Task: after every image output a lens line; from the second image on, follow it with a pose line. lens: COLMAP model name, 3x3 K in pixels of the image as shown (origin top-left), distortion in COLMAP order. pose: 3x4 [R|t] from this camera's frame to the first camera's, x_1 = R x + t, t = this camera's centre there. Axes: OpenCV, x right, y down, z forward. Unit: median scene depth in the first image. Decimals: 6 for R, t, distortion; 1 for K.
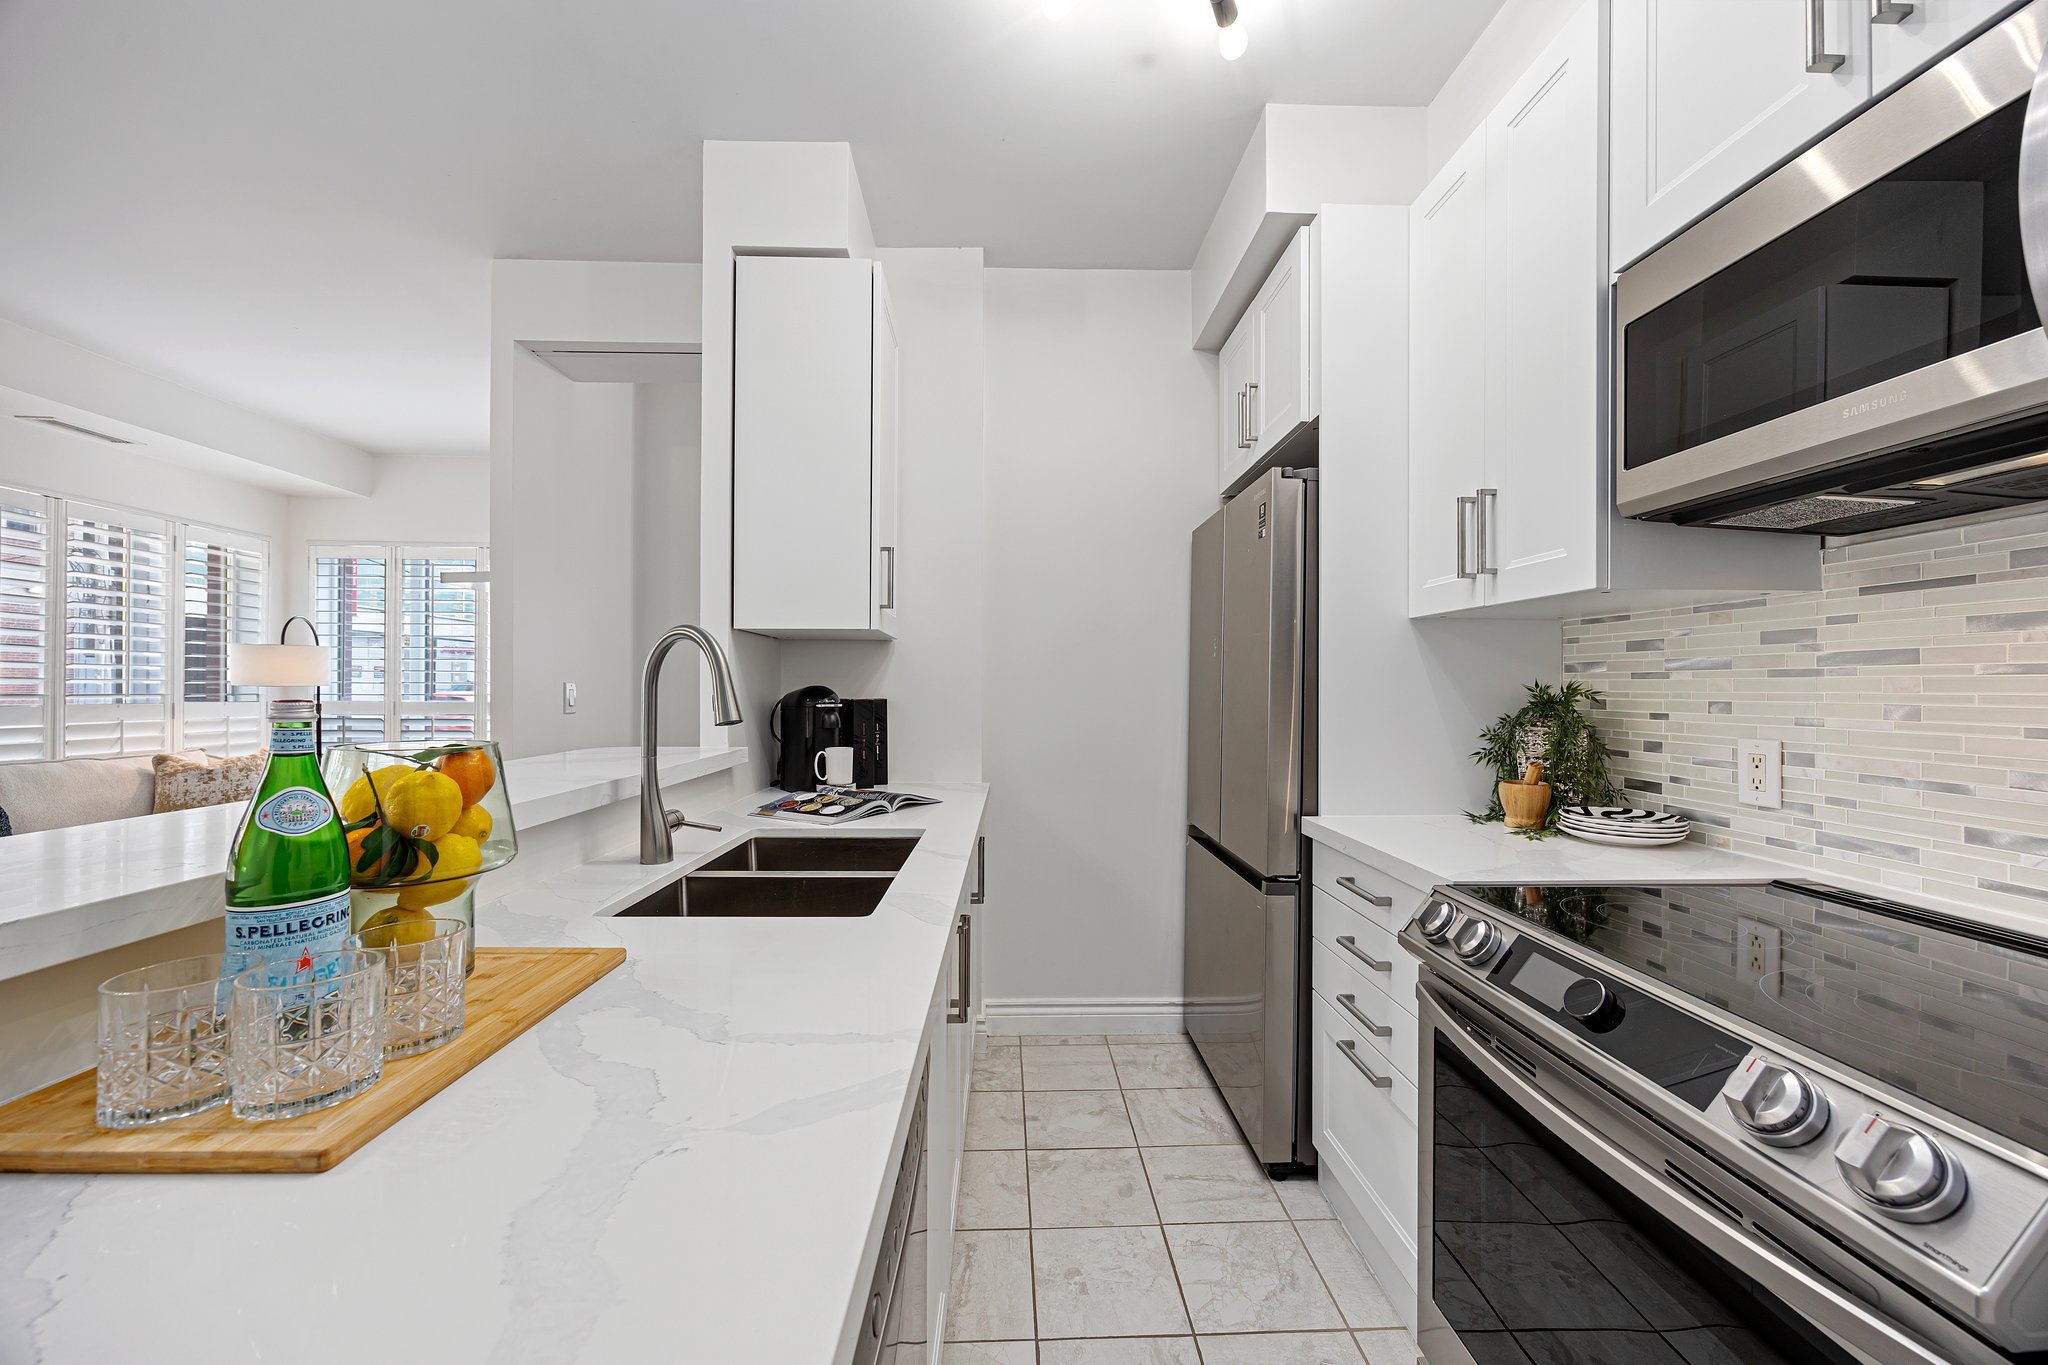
lens RADIAL K [[778.1, 0, 1032.8], [0, 778.1, 679.7], [0, 0, 1]] dist [-0.012025, 0.003796]
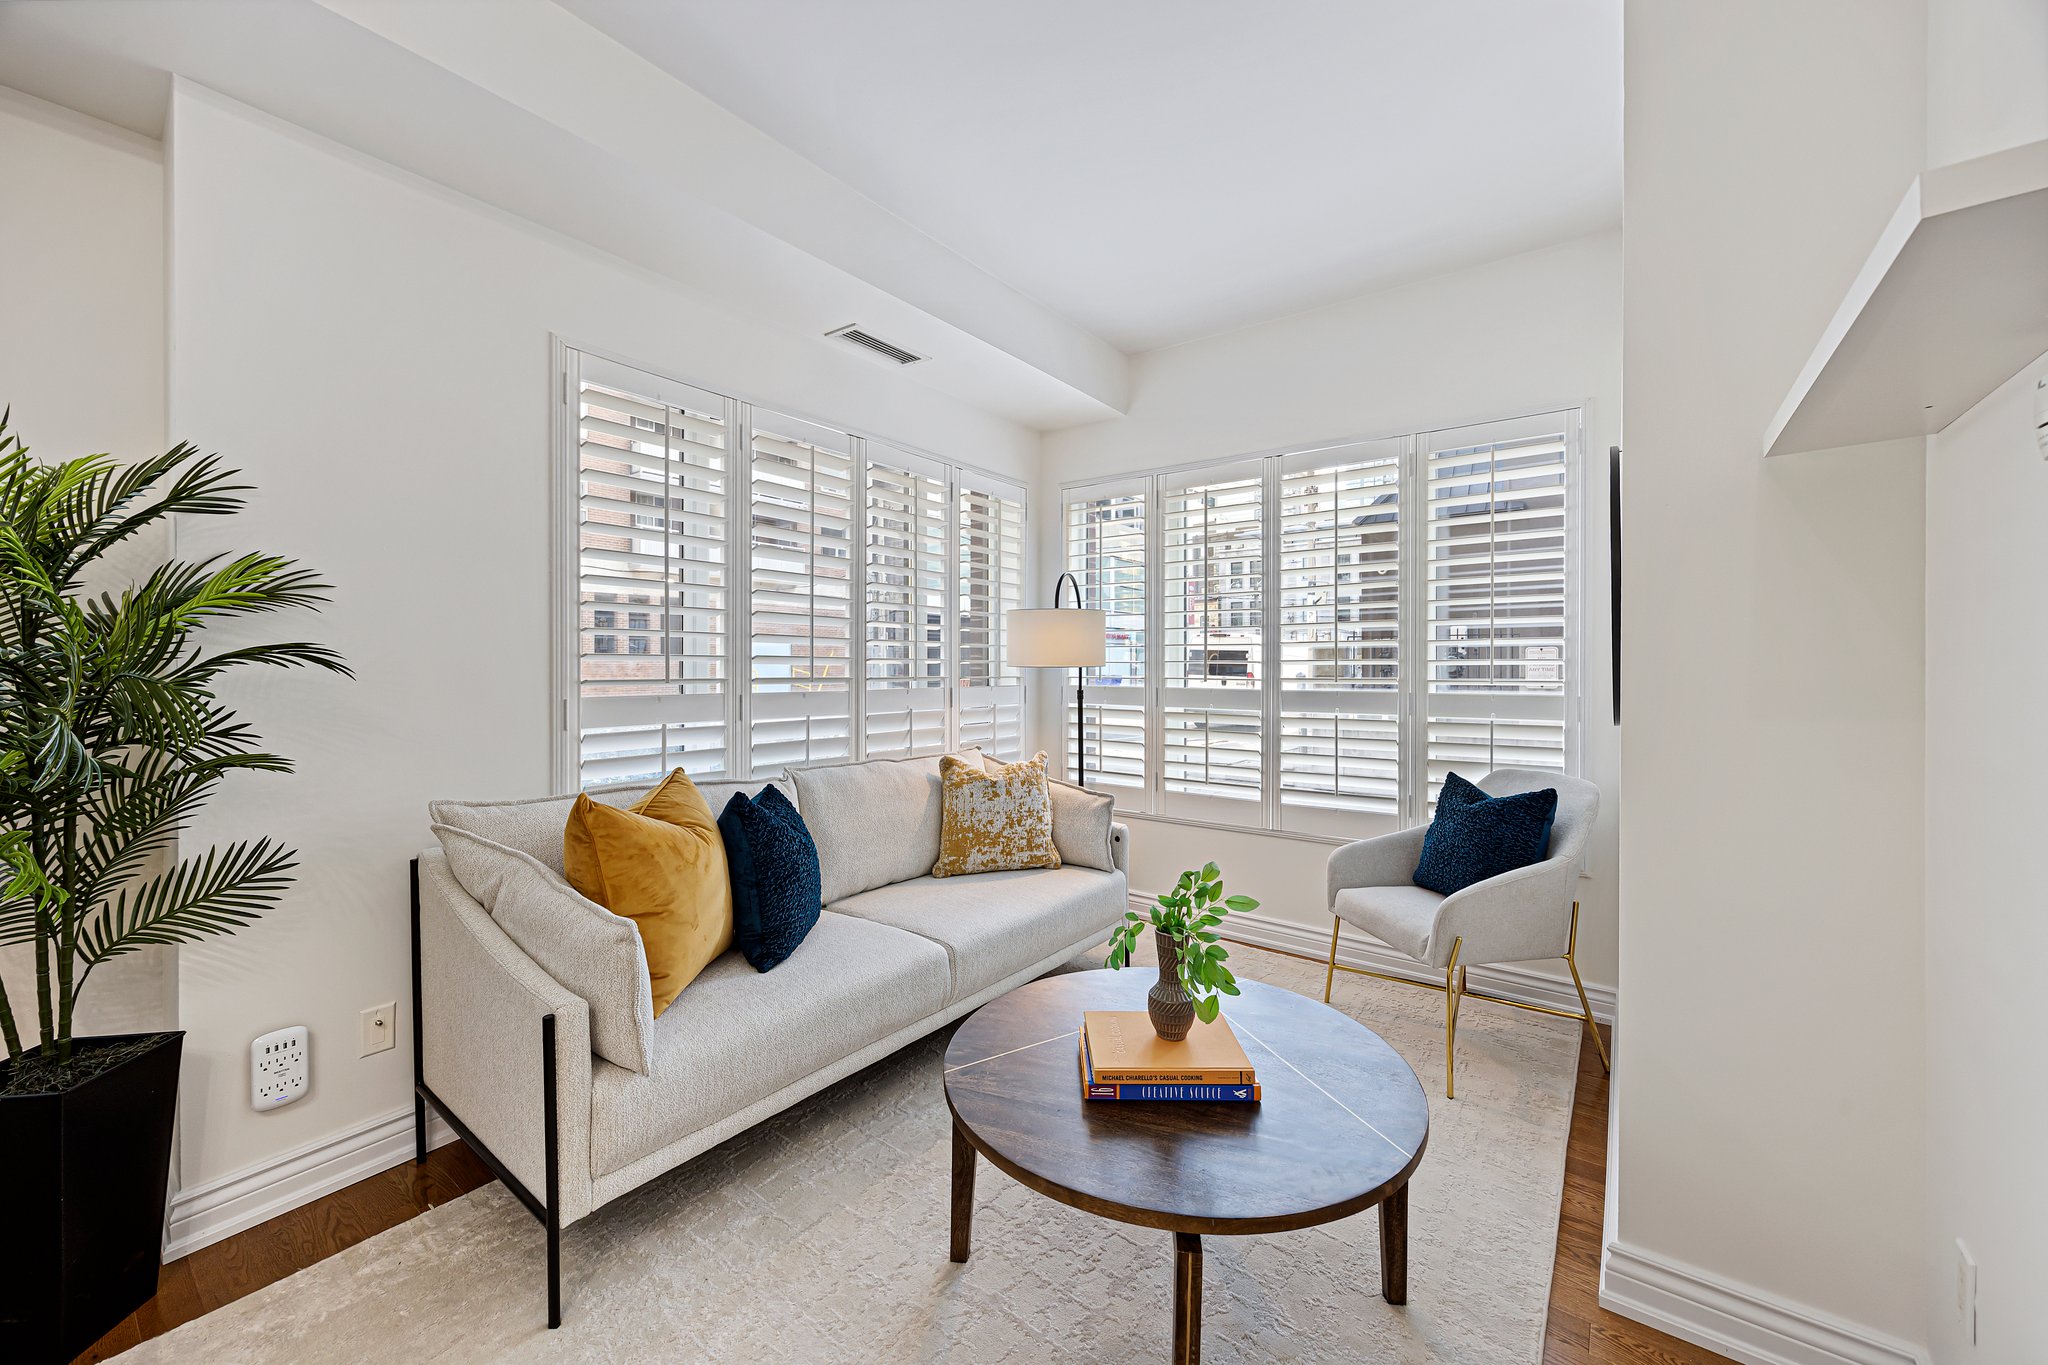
lens RADIAL K [[792.6, 0, 1030.1], [0, 792.6, 672.3], [0, 0, 1]] dist [-0.009377, 0.003903]
pose [[0.770368, 0.006619, -0.637566, -0.963085], [0.003803, 0.999881, 0.014976, 0.003857], [0.637589, -0.013962, 0.770250, 0.761913]]
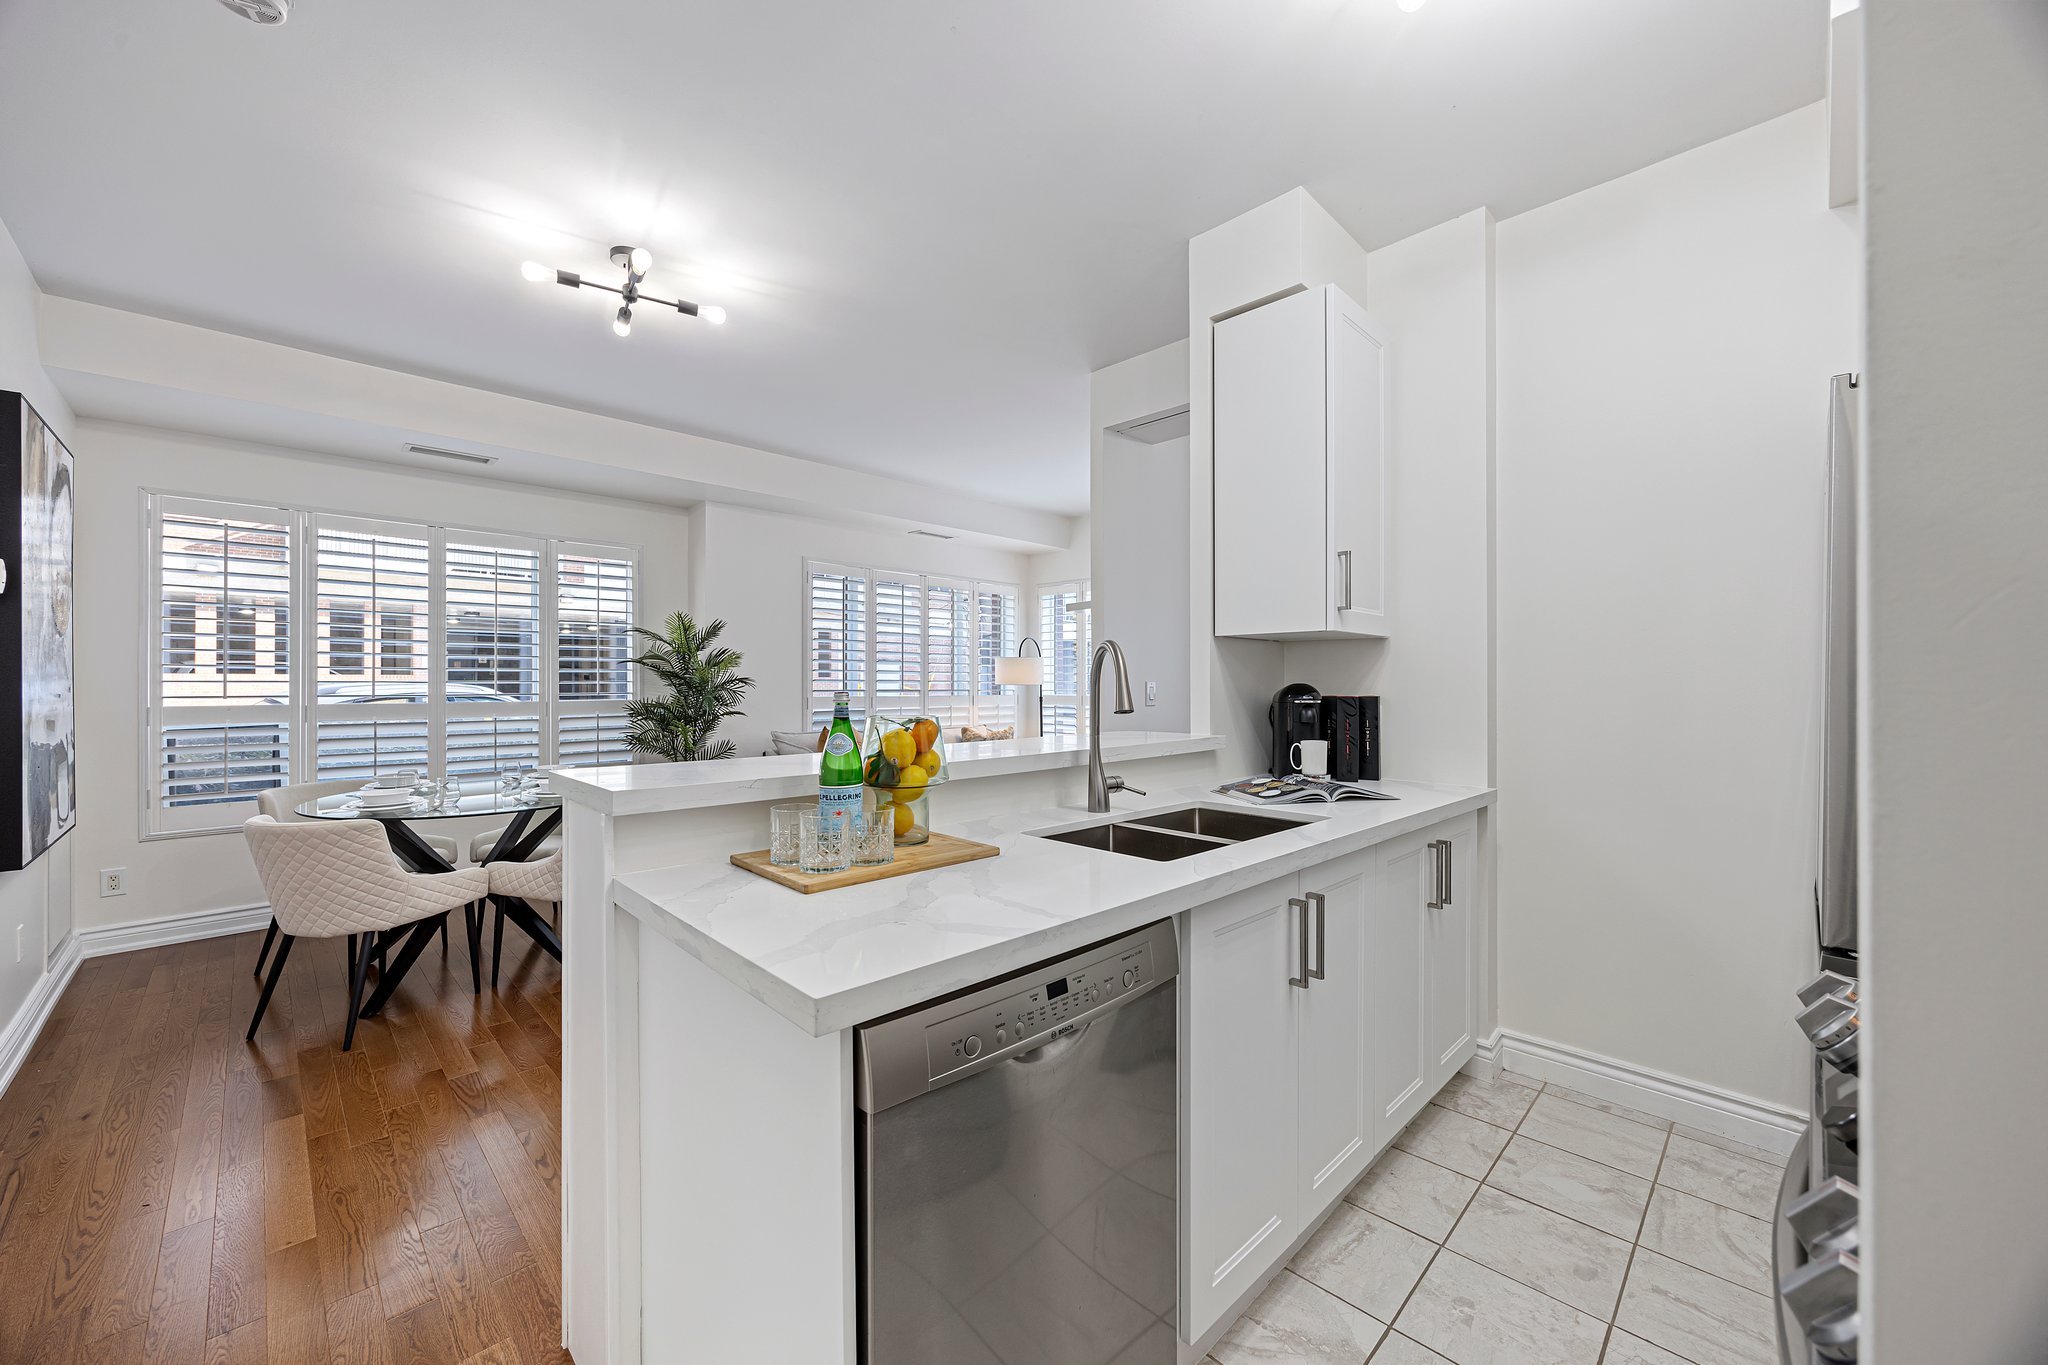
lens RADIAL K [[778.1, 0, 1032.8], [0, 778.1, 679.7], [0, 0, 1]] dist [-0.012025, 0.003796]
pose [[0.682199, -0.006243, -0.731140, 0.276987], [0.008485, 0.999964, -0.000621, -0.000590], [0.731117, -0.005780, 0.682227, -0.020531]]
